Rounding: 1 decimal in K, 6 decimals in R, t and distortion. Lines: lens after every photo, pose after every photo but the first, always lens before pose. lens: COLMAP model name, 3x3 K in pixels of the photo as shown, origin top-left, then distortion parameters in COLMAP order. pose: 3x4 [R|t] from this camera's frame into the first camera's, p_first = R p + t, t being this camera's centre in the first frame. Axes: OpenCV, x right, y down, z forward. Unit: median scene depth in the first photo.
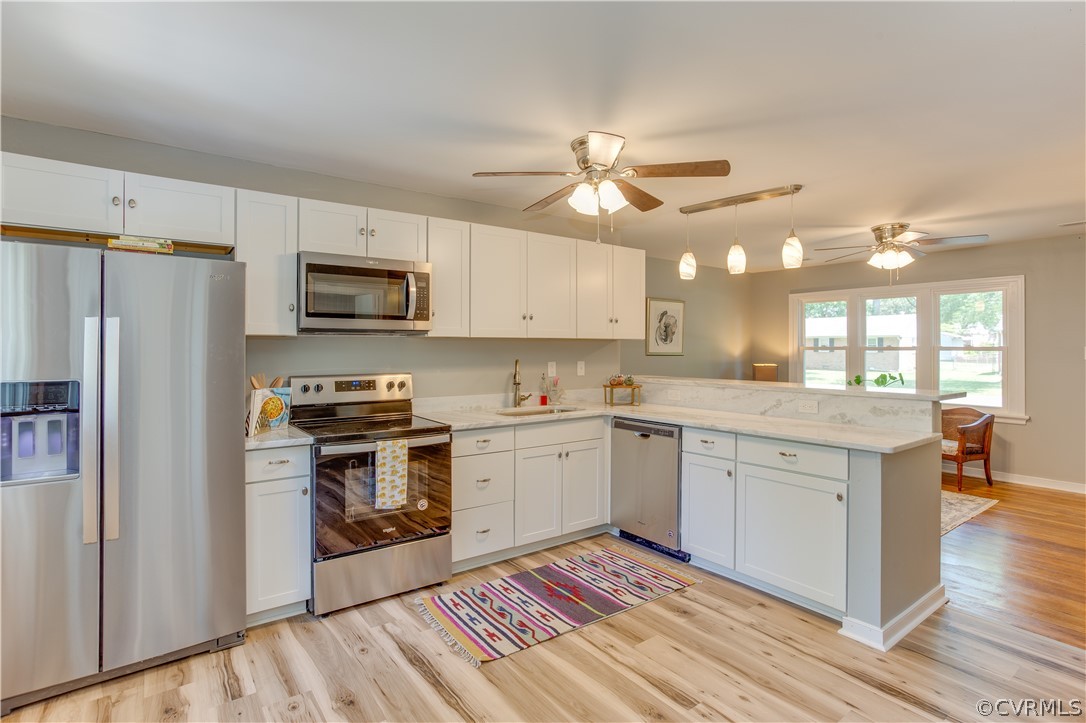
lens RADIAL K [[531.9, 0, 533.5], [0, 531.9, 342.9], [0, 0, 1]] dist [-0.048526, 0.029750]
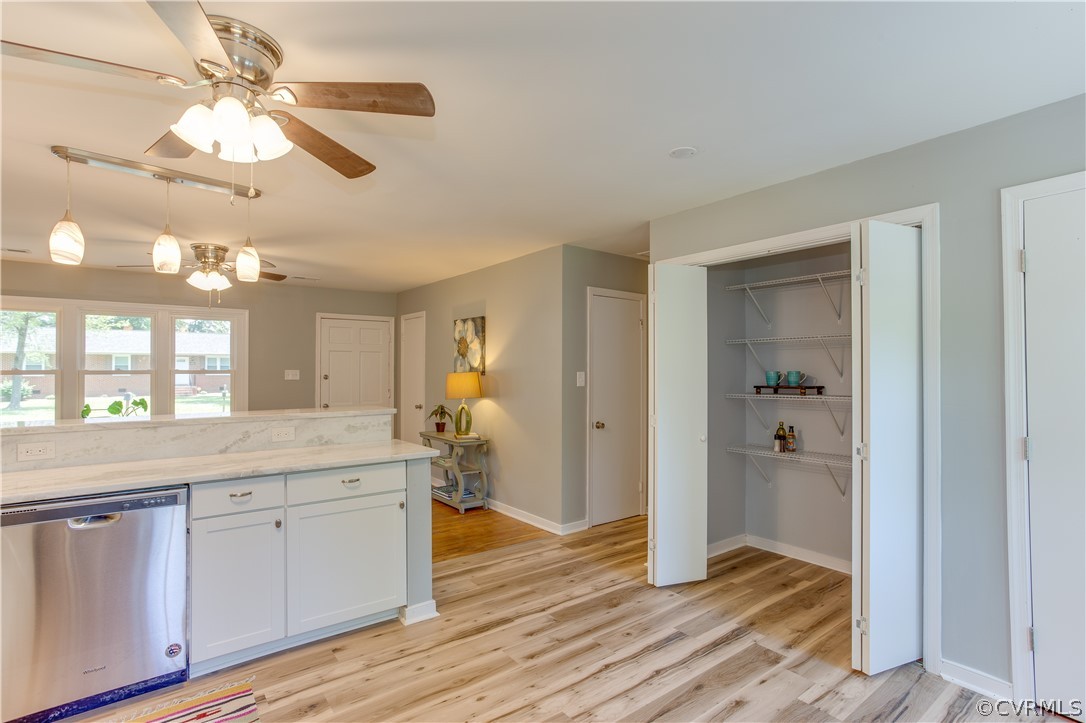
lens RADIAL K [[531.9, 0, 543.6], [0, 531.9, 361.9], [0, 0, 1]] dist [-0.048526, 0.029750]
pose [[-0.015319, 0.013258, 0.999795, -0.408749], [-0.005800, 0.999894, -0.013349, 0.002197], [-0.999866, -0.006003, -0.015241, 0.533809]]
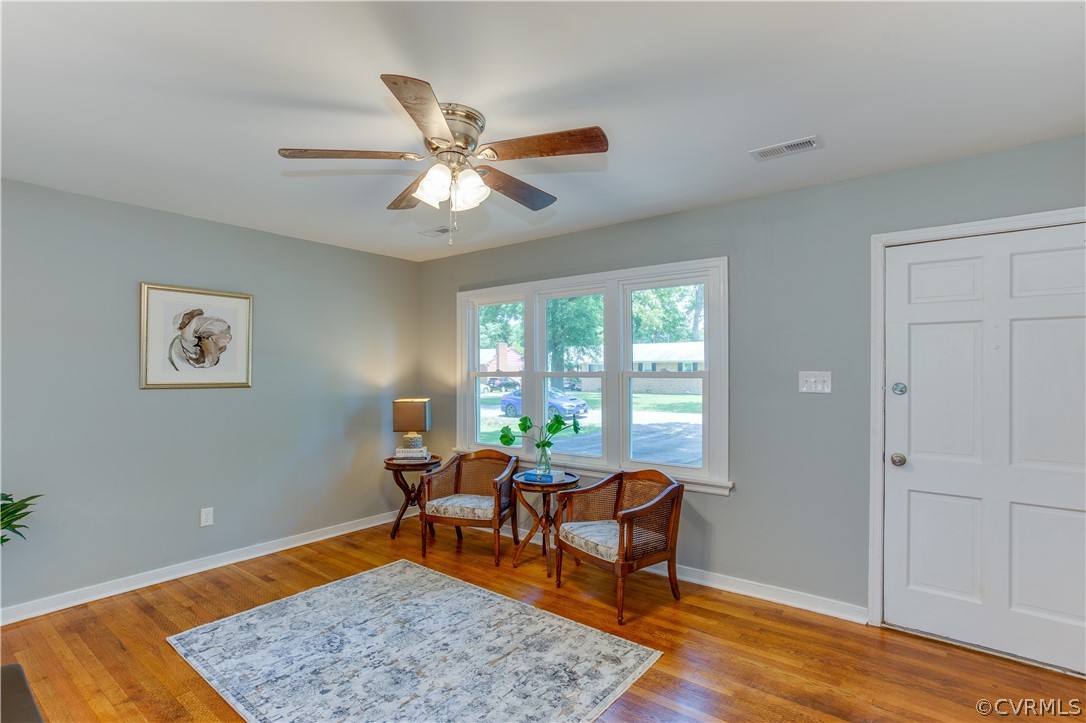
lens RADIAL K [[531.9, 0, 545.3], [0, 531.9, 375.1], [0, 0, 1]] dist [-0.048526, 0.029750]
pose [[0.959399, -0.004341, 0.282020, 0.858281], [0.000651, 0.999913, 0.013177, 0.004962], [-0.282052, -0.012458, 0.959318, 0.705327]]
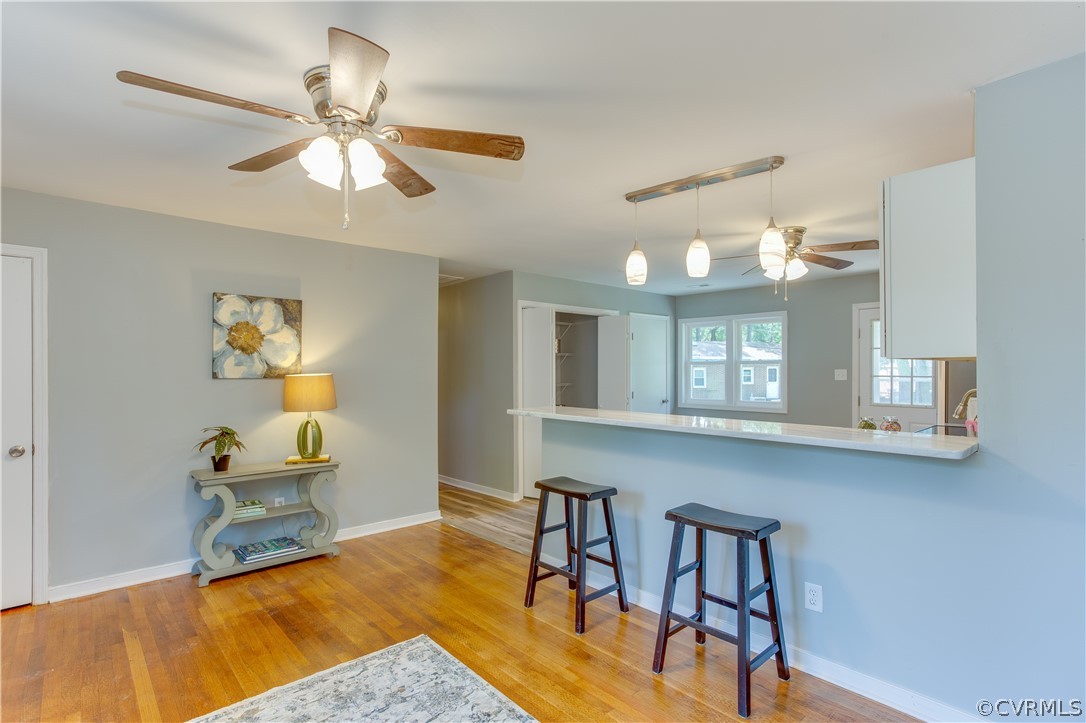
lens RADIAL K [[531.9, 0, 543.6], [0, 531.9, 374.2], [0, 0, 1]] dist [-0.048526, 0.029750]
pose [[-0.994175, -0.000289, -0.107780, 0.781023], [-0.000456, 0.999999, 0.001530, 0.010874], [0.107780, 0.001570, -0.994174, 1.954603]]
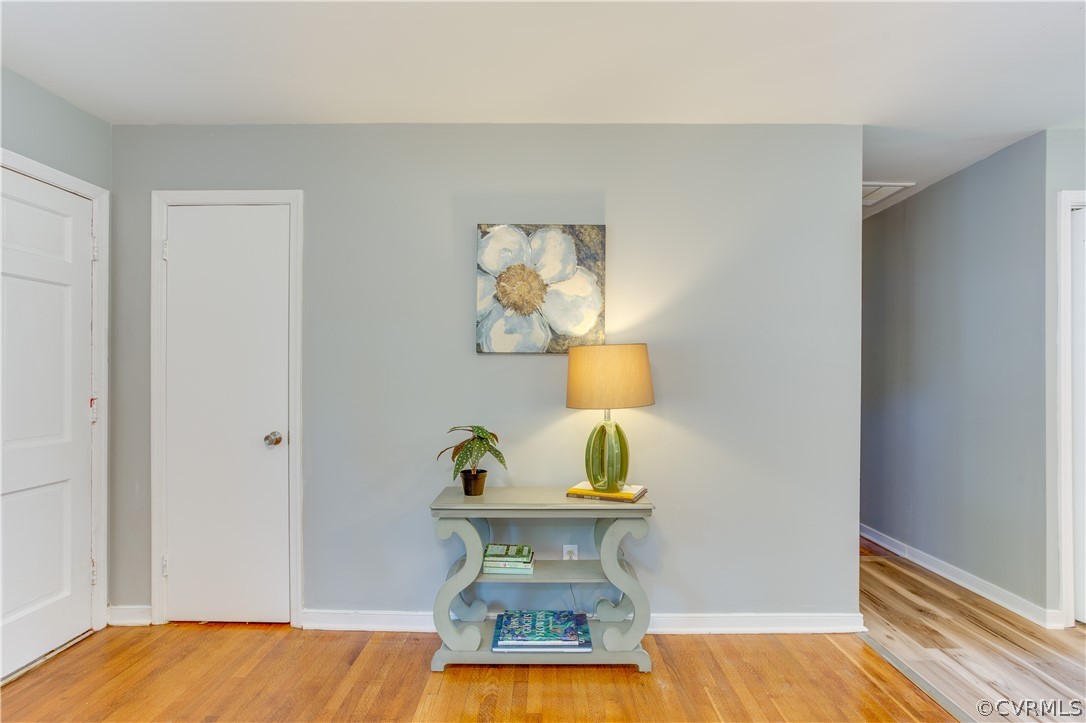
lens RADIAL K [[531.9, 0, 538.0], [0, 531.9, 372.9], [0, 0, 1]] dist [-0.048526, 0.029750]
pose [[-0.801374, -0.007292, 0.598119, 0.835174], [-0.006191, 0.999973, 0.003896, 0.046590], [-0.598131, -0.000581, -0.801398, 1.340403]]
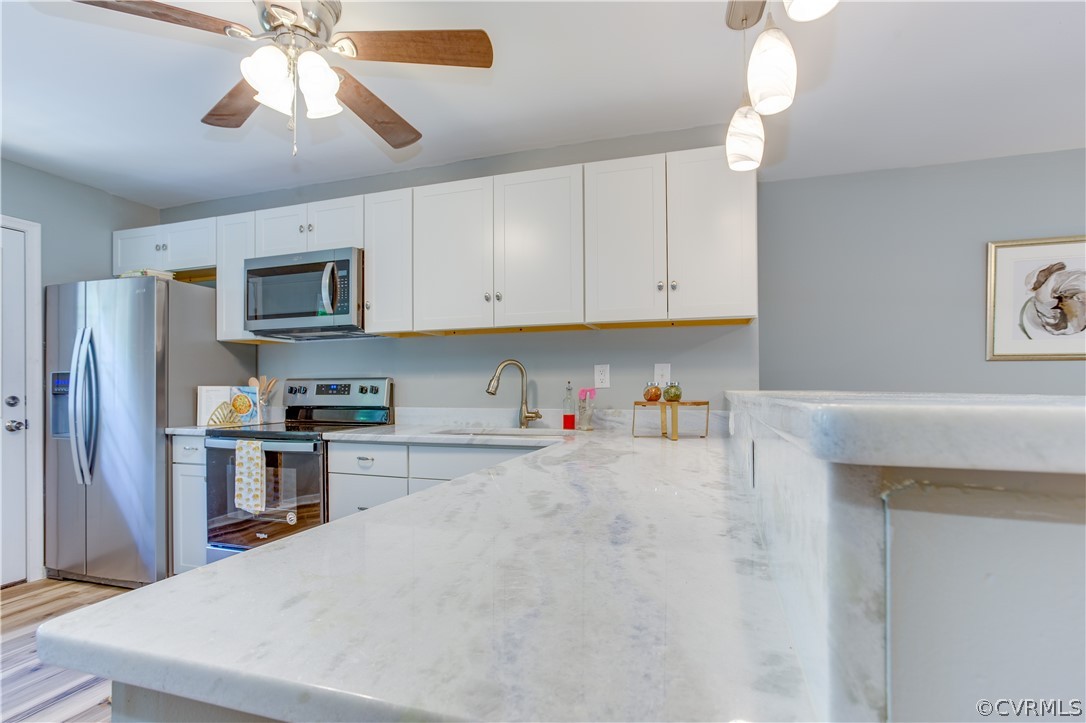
lens RADIAL K [[531.9, 0, 540.9], [0, 531.9, 387.4], [0, 0, 1]] dist [-0.048526, 0.029750]
pose [[0.593399, -0.004450, -0.804896, 0.667445], [0.012081, 0.999921, 0.003379, 0.077734], [0.804818, -0.011729, 0.593406, 0.723148]]
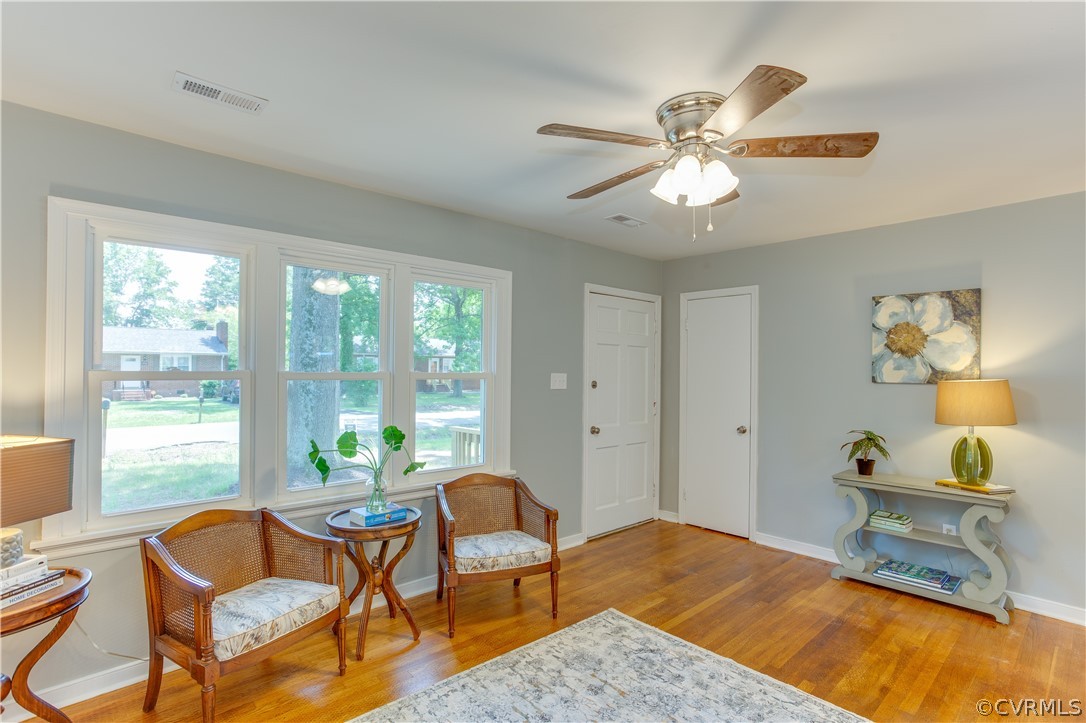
lens RADIAL K [[531.9, 0, 545.9], [0, 531.9, 369.6], [0, 0, 1]] dist [-0.048526, 0.029750]
pose [[-0.118082, 0.004154, 0.992995, 0.339402], [-0.012782, 0.999902, -0.005702, 0.009659], [-0.992922, -0.013365, -0.118018, 1.604874]]
